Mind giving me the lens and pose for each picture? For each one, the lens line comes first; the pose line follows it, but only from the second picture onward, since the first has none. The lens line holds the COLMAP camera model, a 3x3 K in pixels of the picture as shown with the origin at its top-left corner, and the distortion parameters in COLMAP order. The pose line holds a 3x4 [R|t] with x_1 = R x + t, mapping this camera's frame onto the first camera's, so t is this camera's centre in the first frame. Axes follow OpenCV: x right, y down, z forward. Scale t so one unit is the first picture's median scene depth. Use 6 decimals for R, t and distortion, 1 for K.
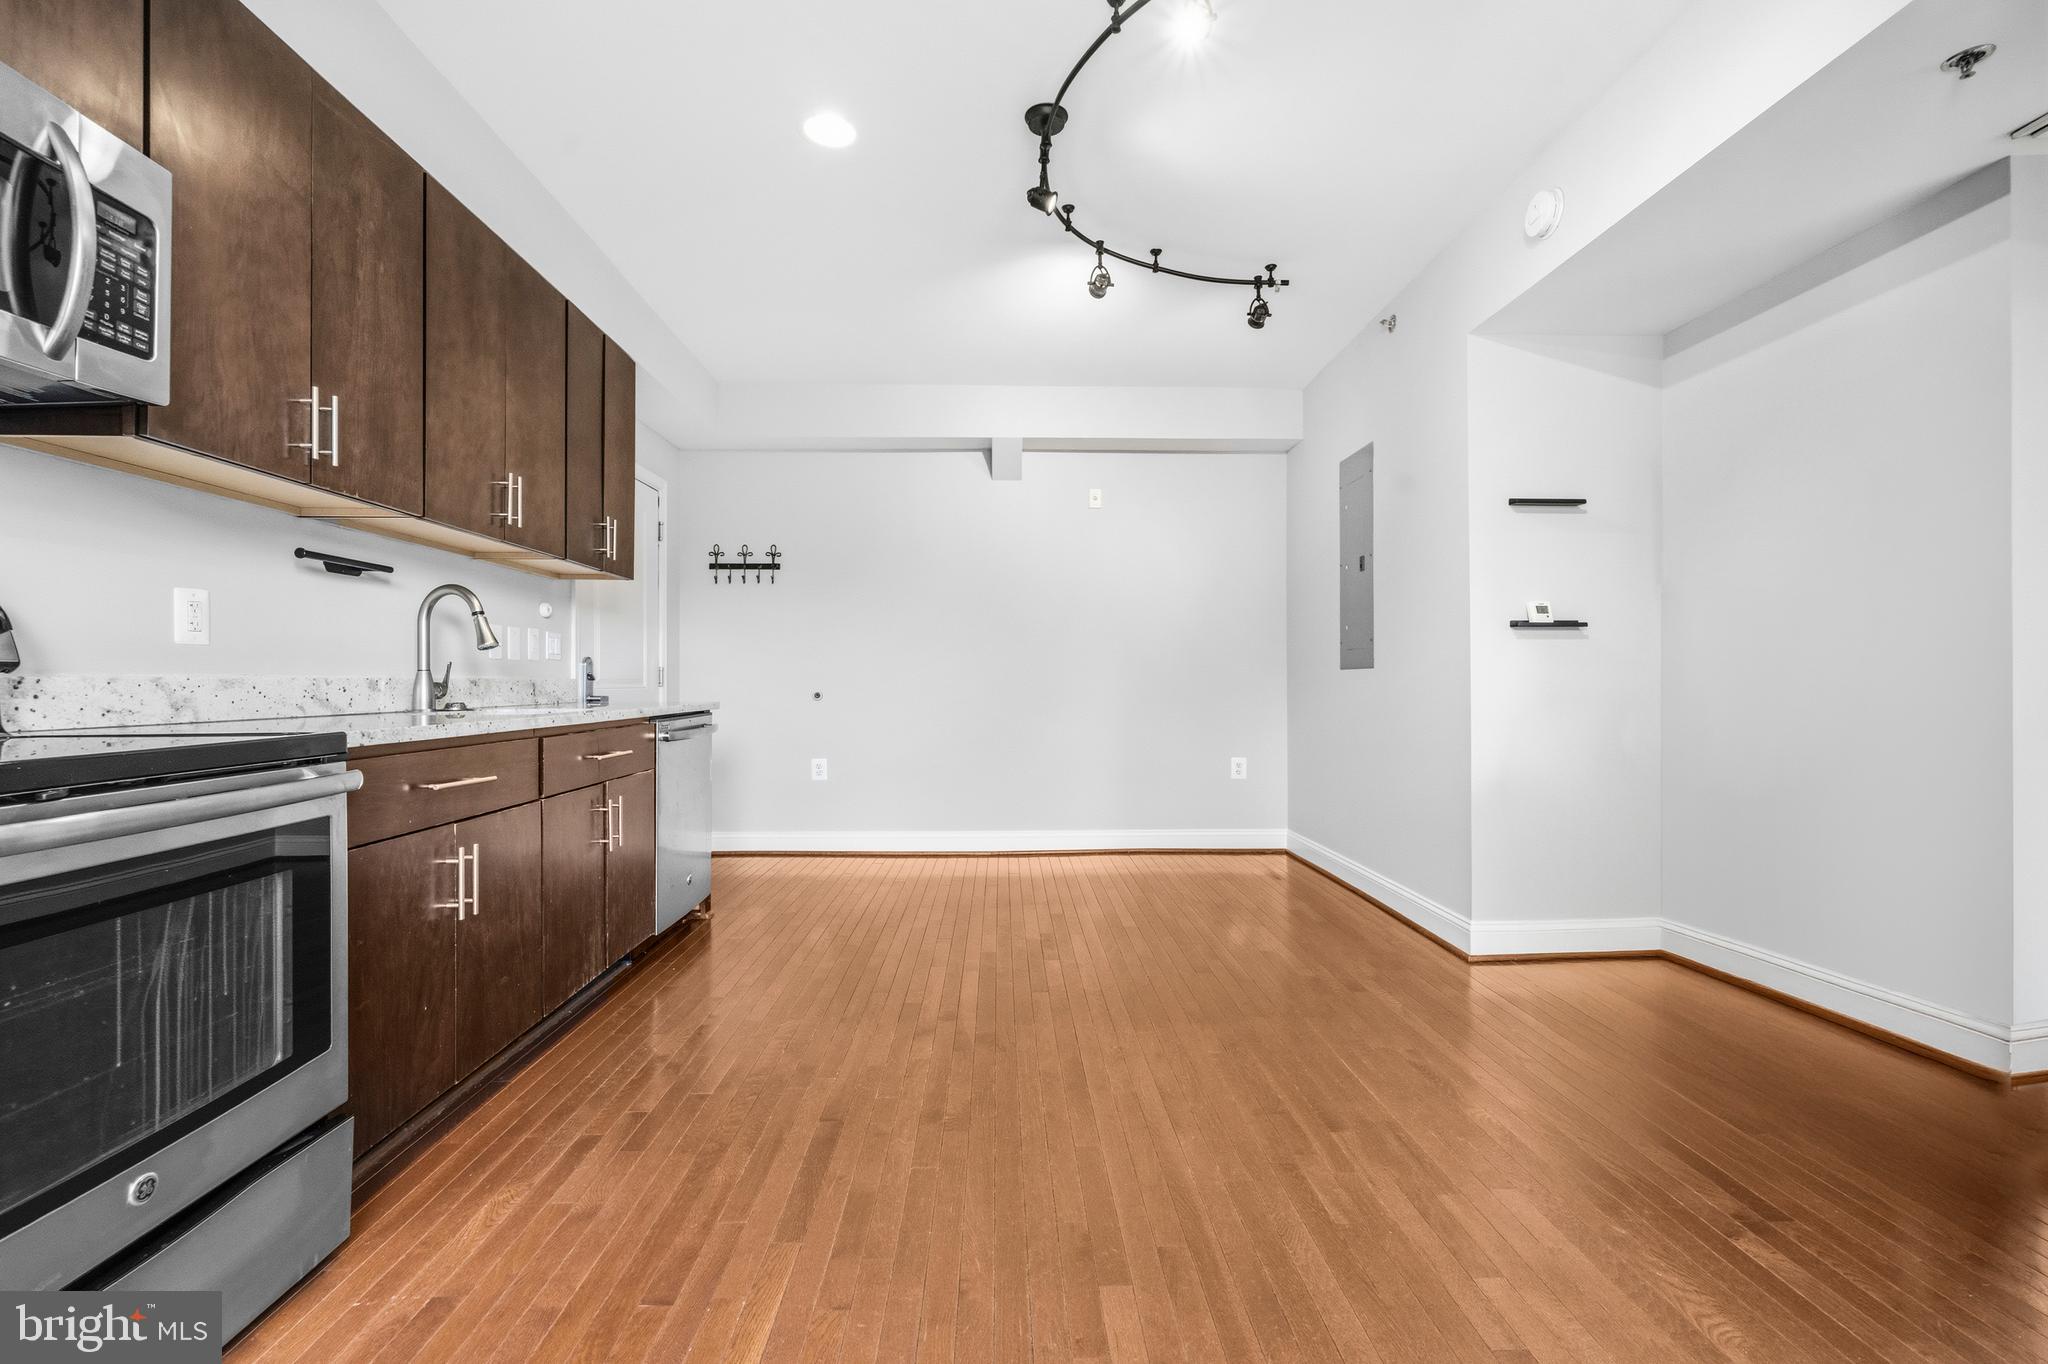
lens RADIAL K [[878.9, 0, 1024.0], [0, 878.9, 682.0], [0, 0, 1]] dist [0.001915, 0.000283]
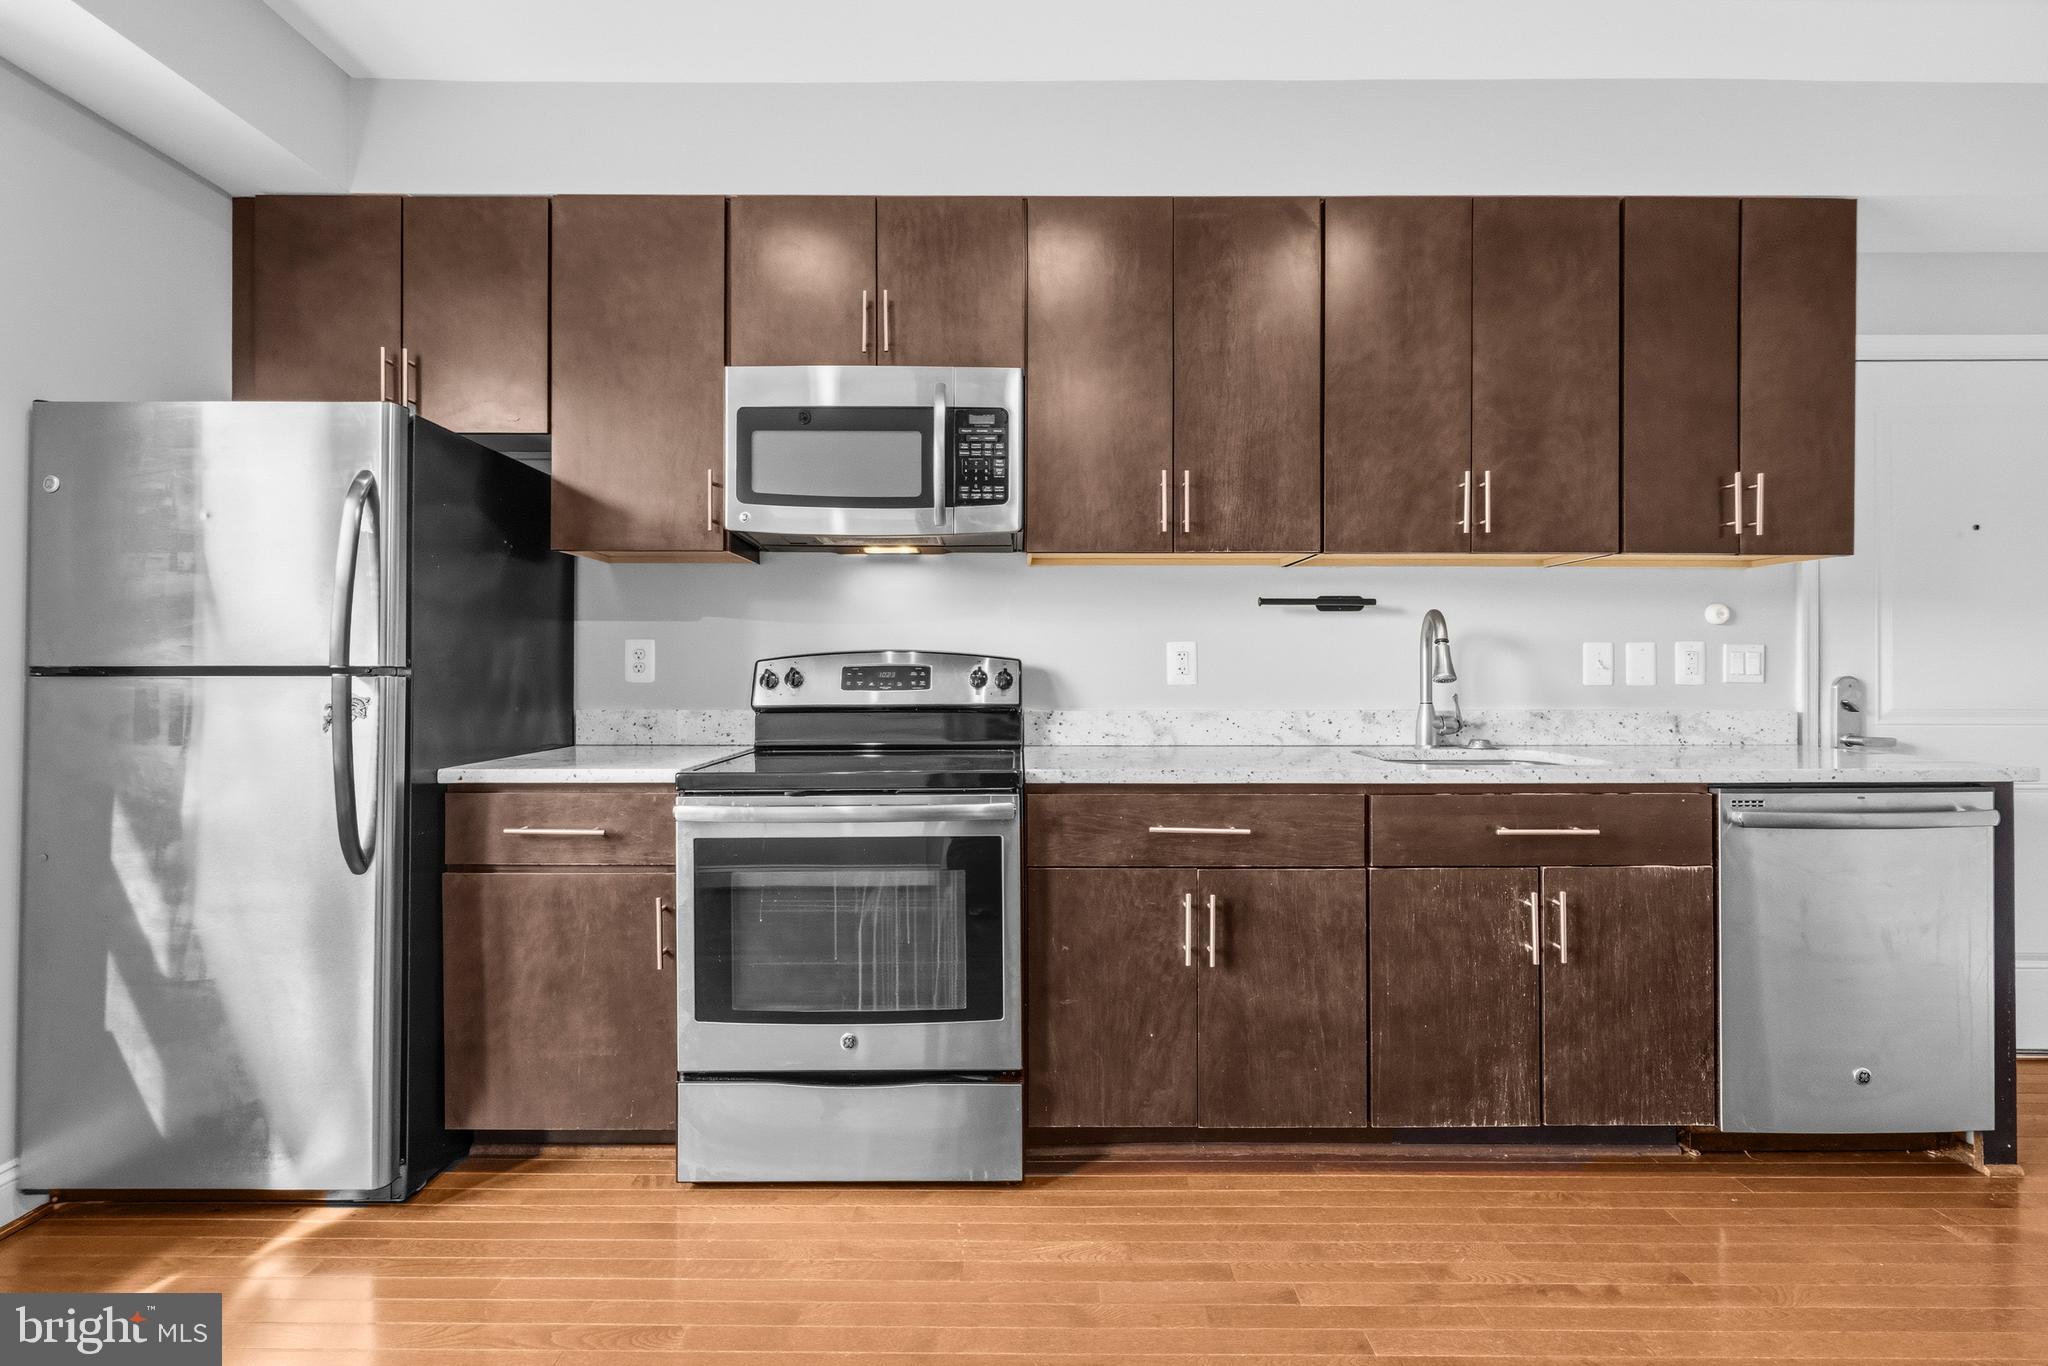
lens RADIAL K [[887.2, 0, 1010.6], [0, 887.2, 668.1], [0, 0, 1]] dist [0.001789, 0.000408]
pose [[-0.038806, 0.000835, -0.999246, 0.292273], [-0.000350, 1.000000, 0.000849, -0.054423], [0.999247, 0.000382, -0.038805, 0.635358]]
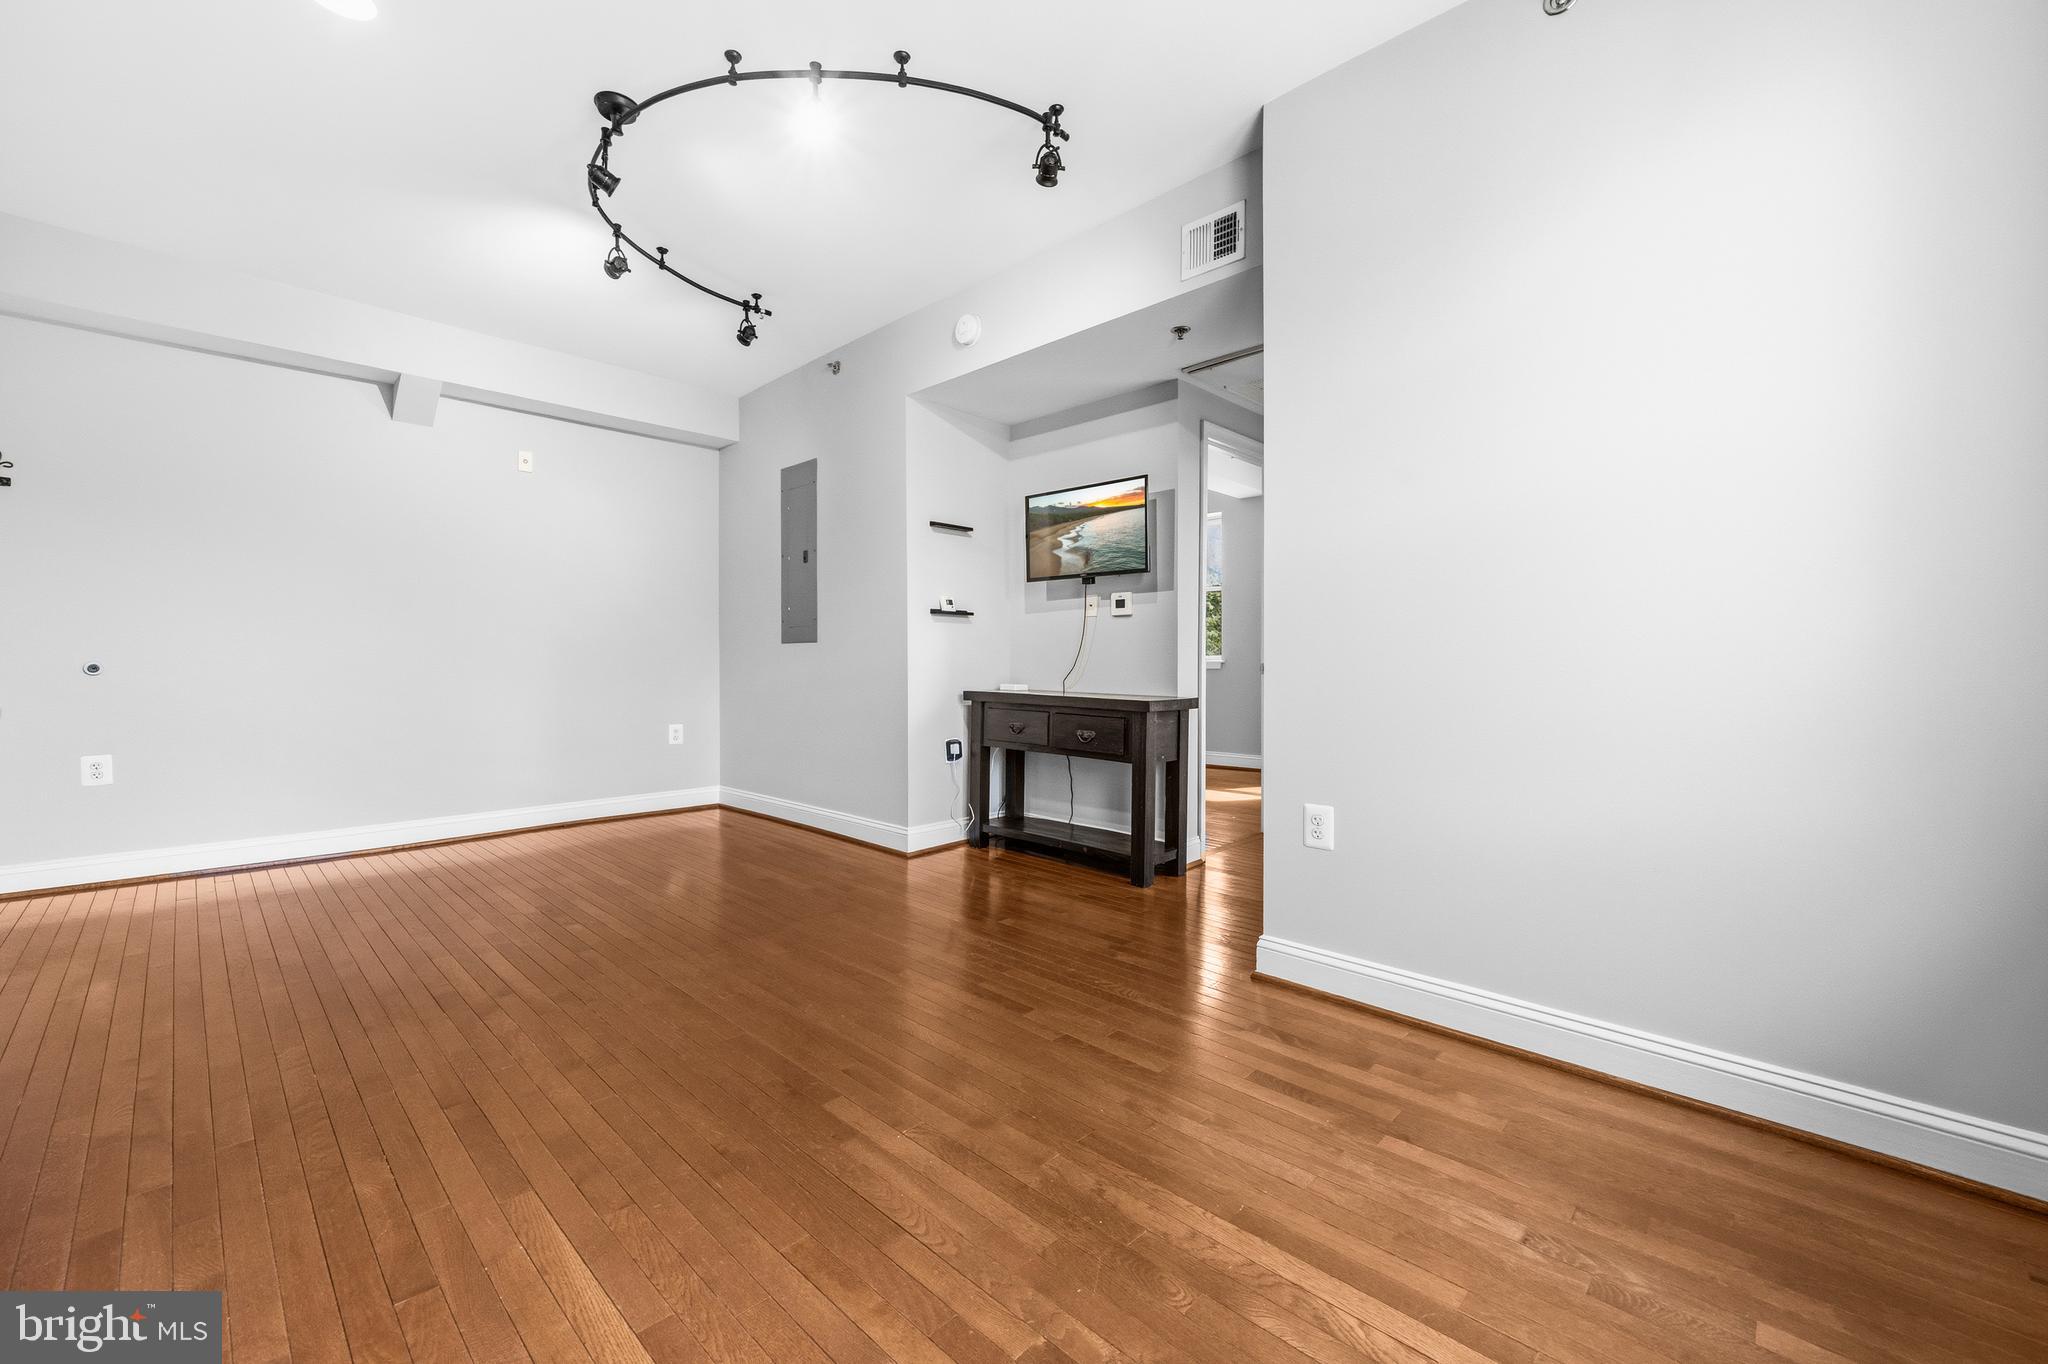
lens RADIAL K [[817.0, 0, 1024.9], [0, 817.0, 674.8], [0, 0, 1]] dist [-0.001207, -0.000195]
pose [[0.714994, -0.009955, 0.699059, -0.314933], [-0.001386, 0.999876, 0.015657, 0.017945], [-0.699129, -0.012164, 0.714892, -0.039518]]
